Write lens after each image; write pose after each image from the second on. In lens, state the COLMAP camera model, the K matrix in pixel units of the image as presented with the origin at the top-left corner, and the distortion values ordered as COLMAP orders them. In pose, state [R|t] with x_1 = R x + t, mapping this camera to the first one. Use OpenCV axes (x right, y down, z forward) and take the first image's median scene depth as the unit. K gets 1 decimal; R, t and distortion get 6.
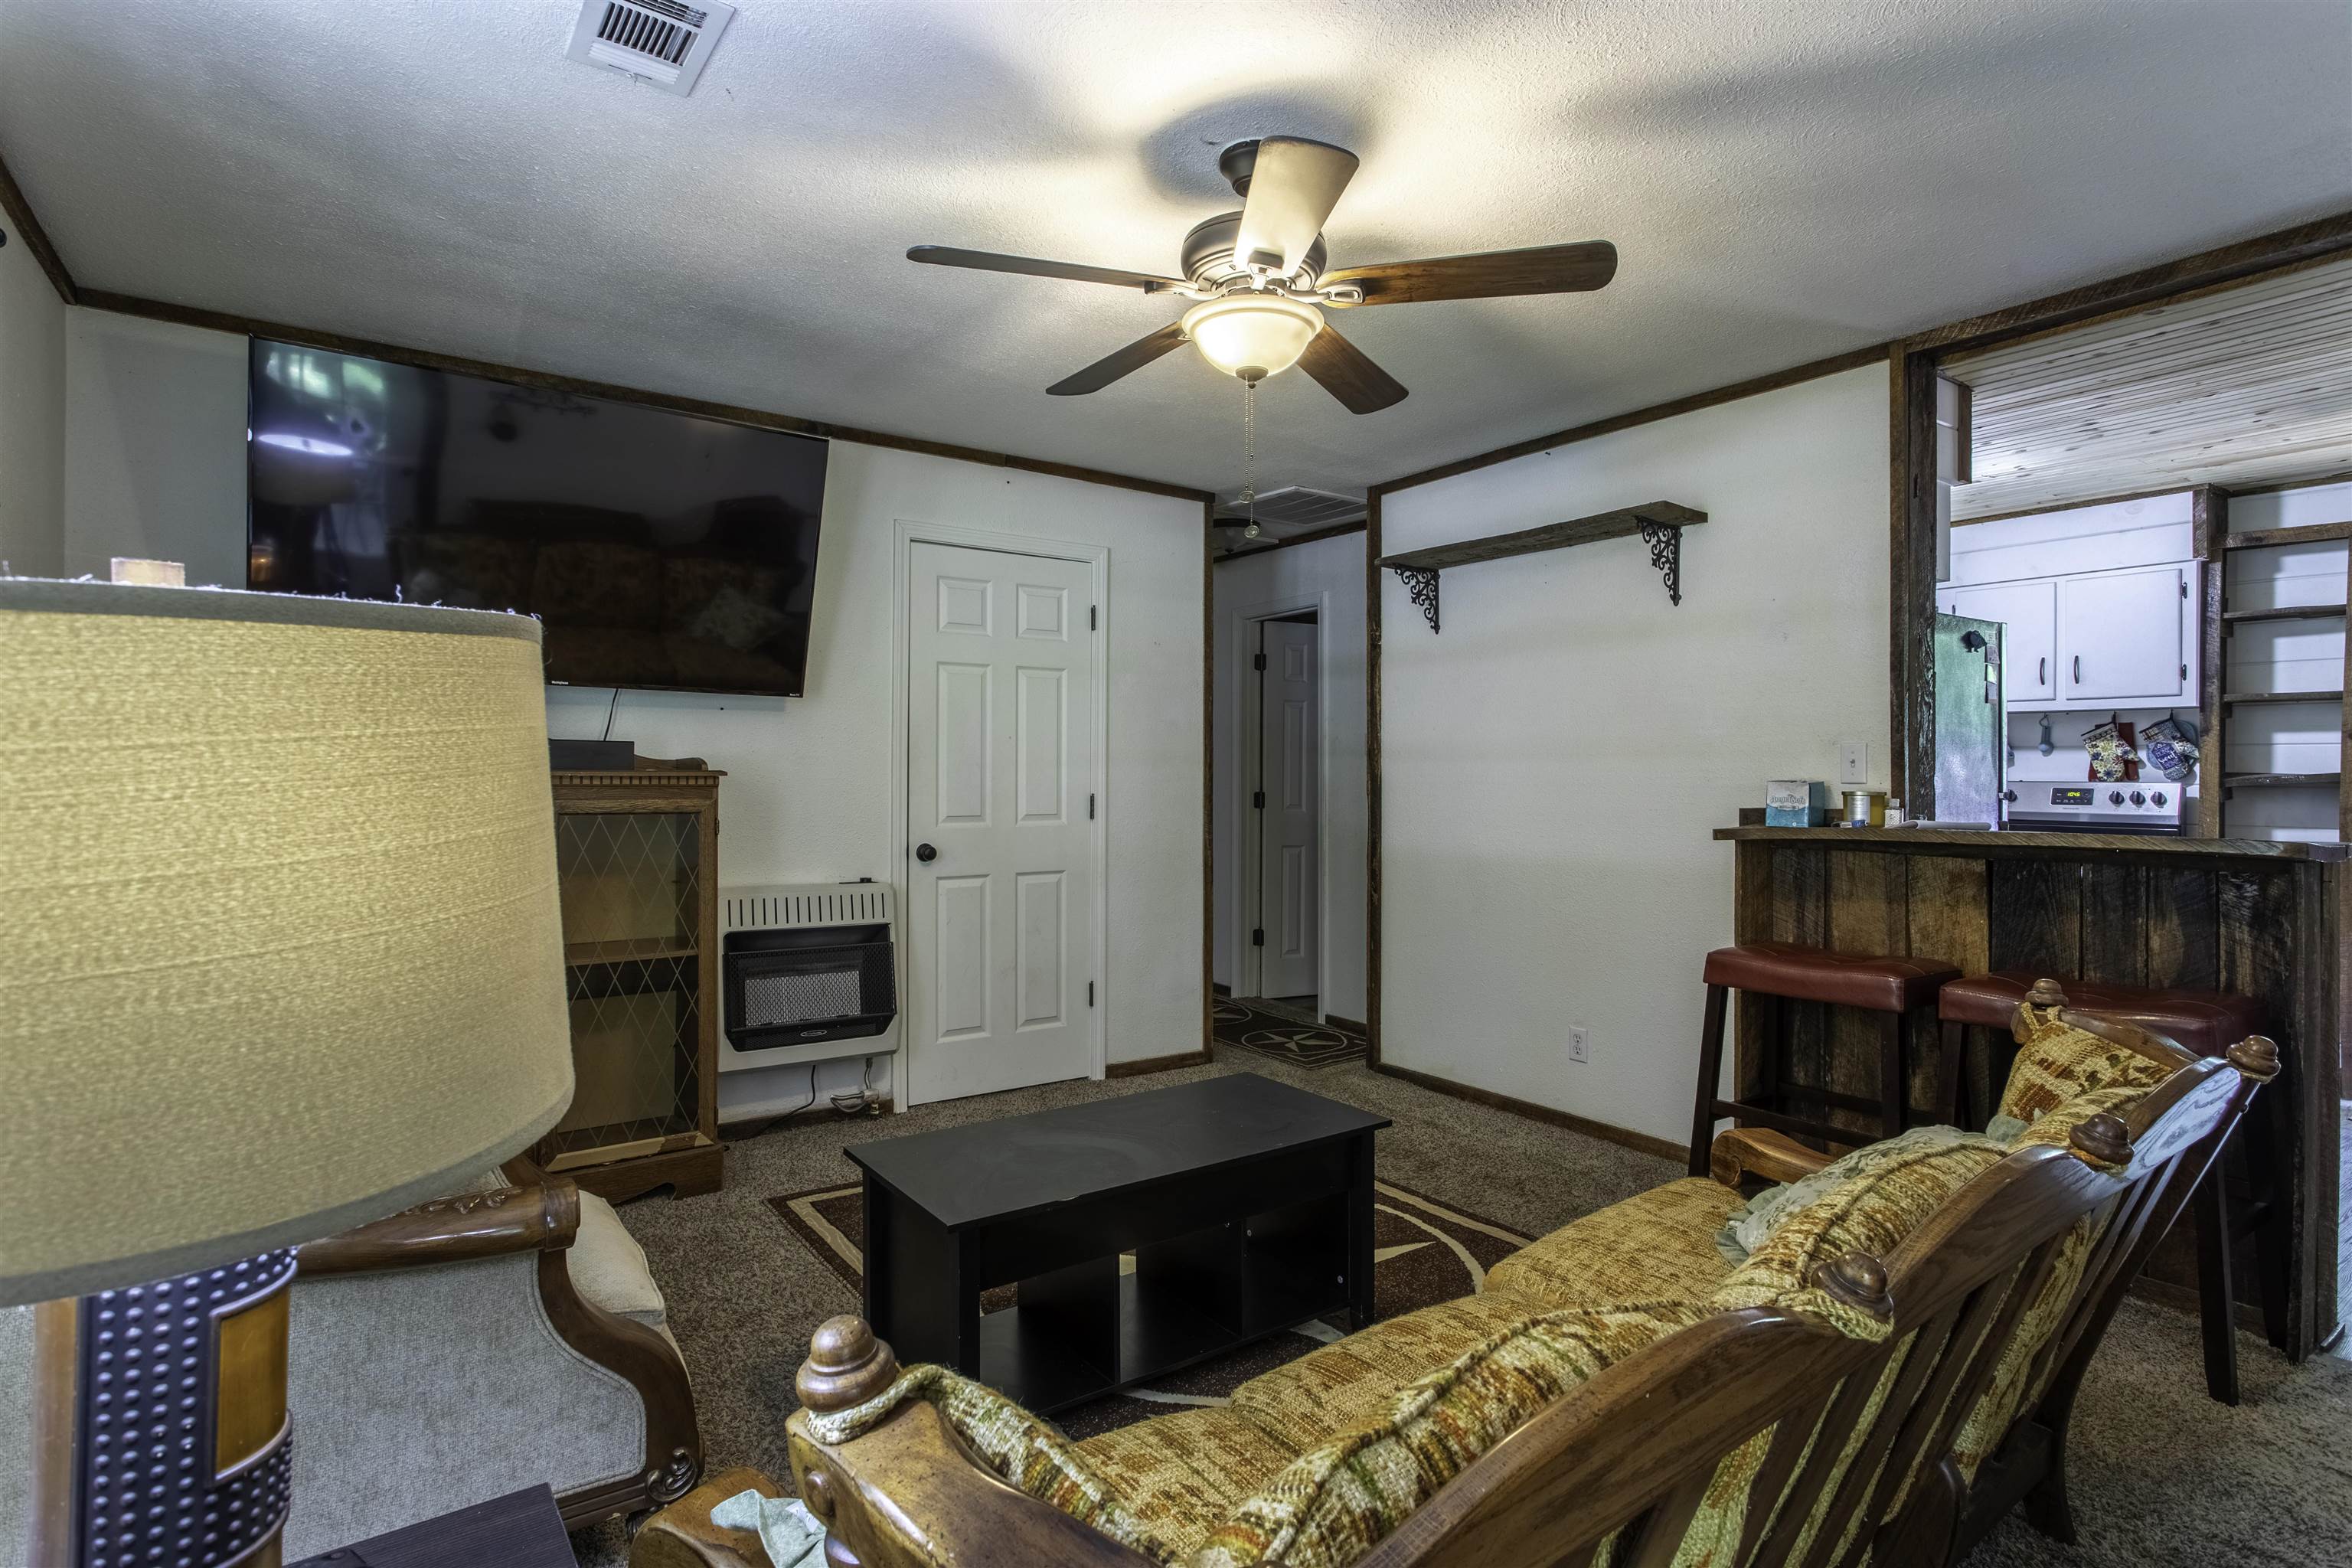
lens RADIAL K [[1200.5, 0, 1159.9], [0, 1200.5, 770.8], [0, 0, 1]] dist [-0.025385, 0.015738]
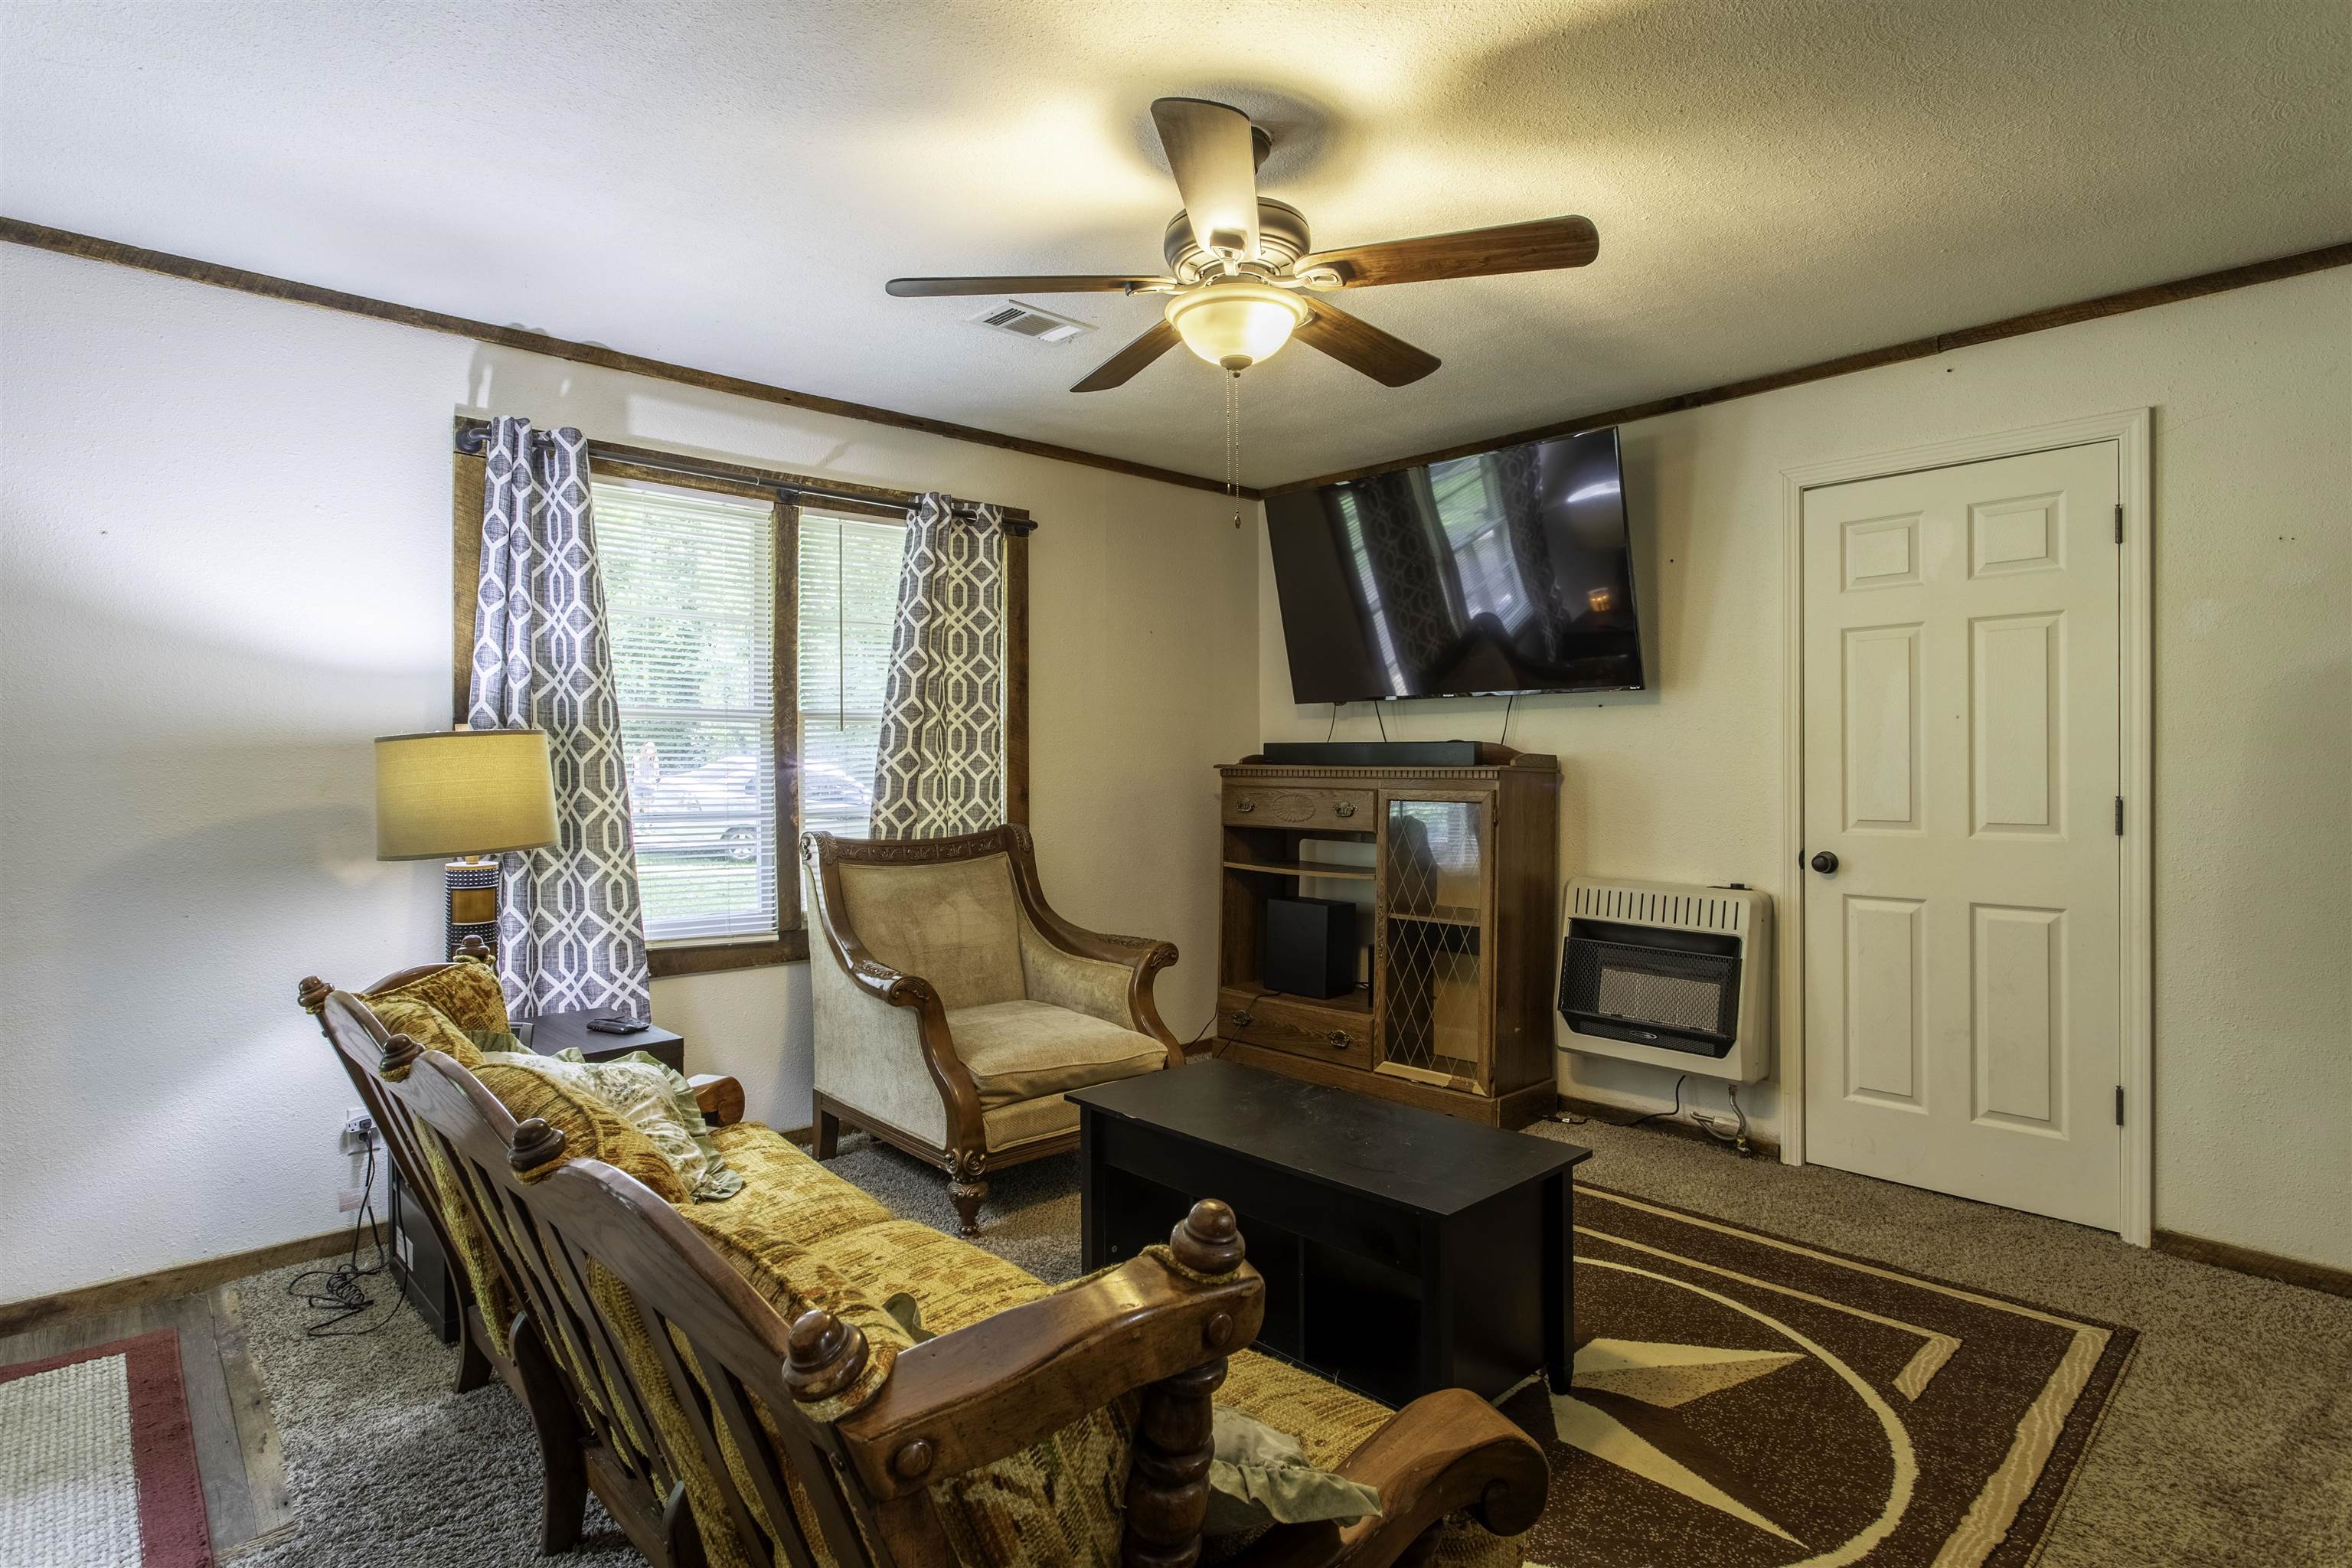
lens RADIAL K [[1189.7, 0, 1110.7], [0, 1189.7, 767.4], [0, 0, 1]] dist [-0.028990, -0.000019]
pose [[0.099017, -0.003561, -0.995079, 0.651662], [0.004646, 0.999984, -0.003116, 0.003382], [0.995075, -0.004315, 0.099031, 0.499479]]
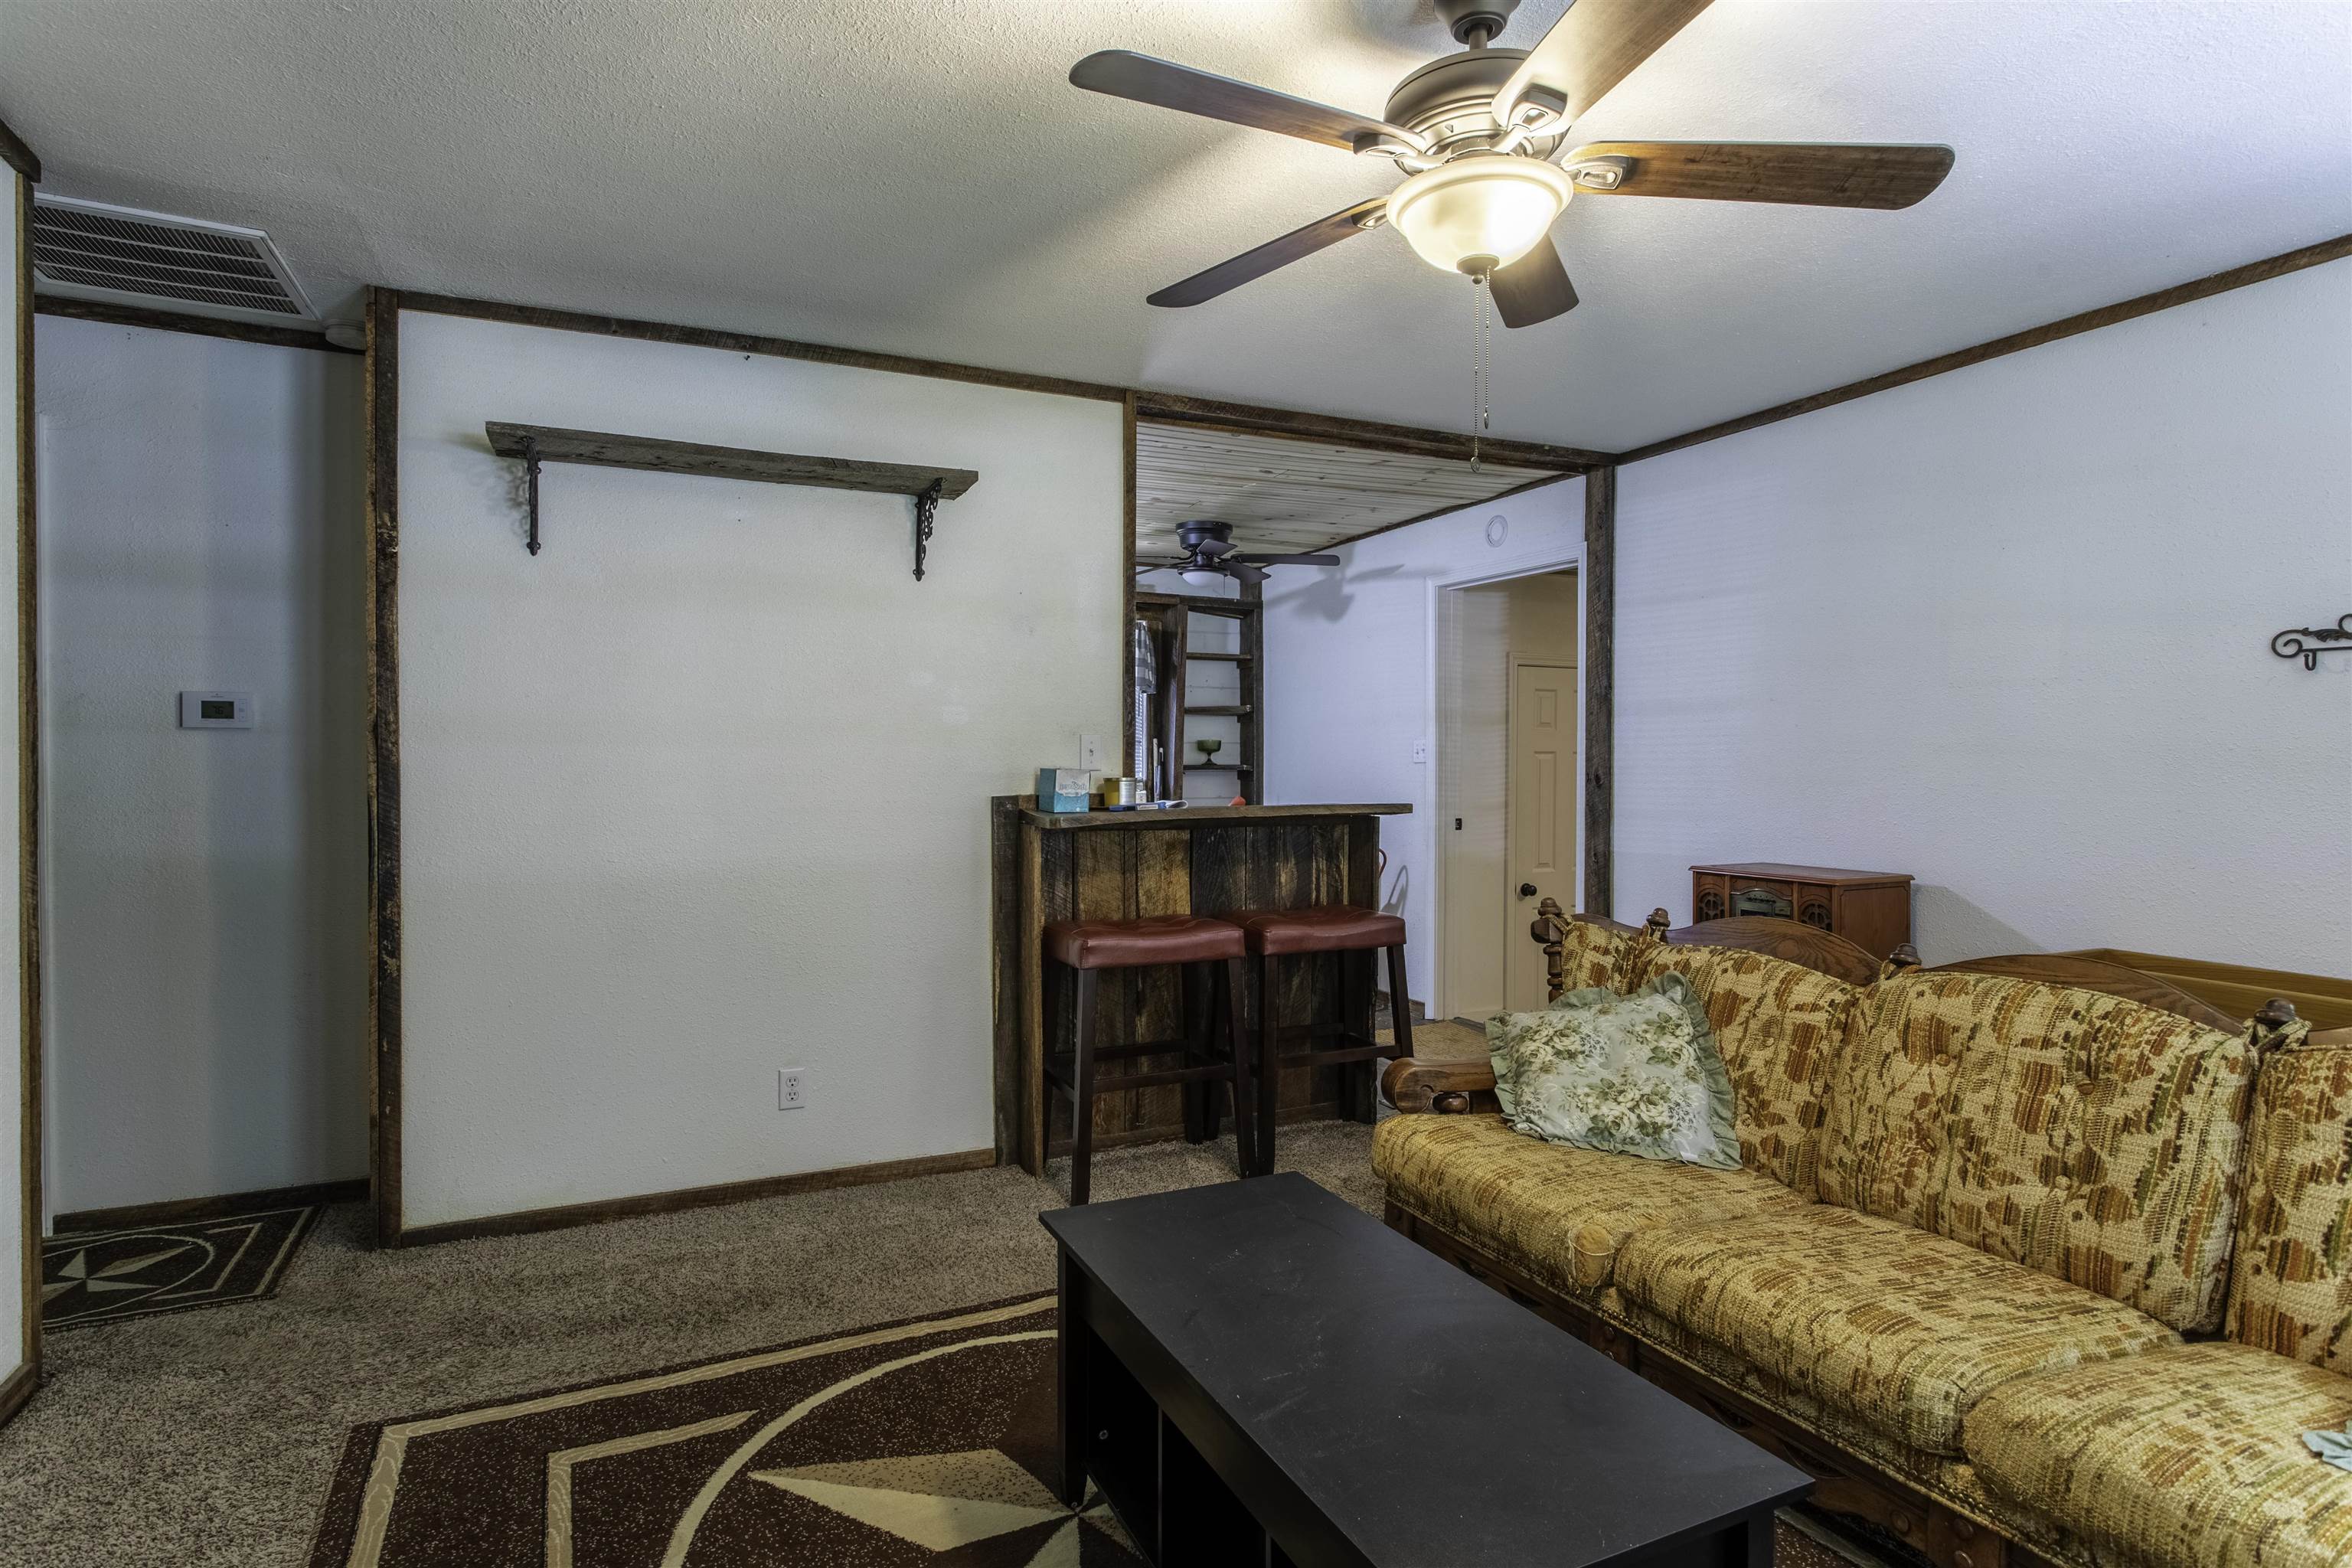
lens RADIAL K [[1200.5, 0, 1159.9], [0, 1200.5, 770.8], [0, 0, 1]] dist [-0.025385, 0.015738]
pose [[0.168622, -0.009913, 0.985631, -0.461776], [-0.003535, 0.999937, 0.010662, -0.001075], [-0.985675, -0.005282, 0.168576, 0.667548]]
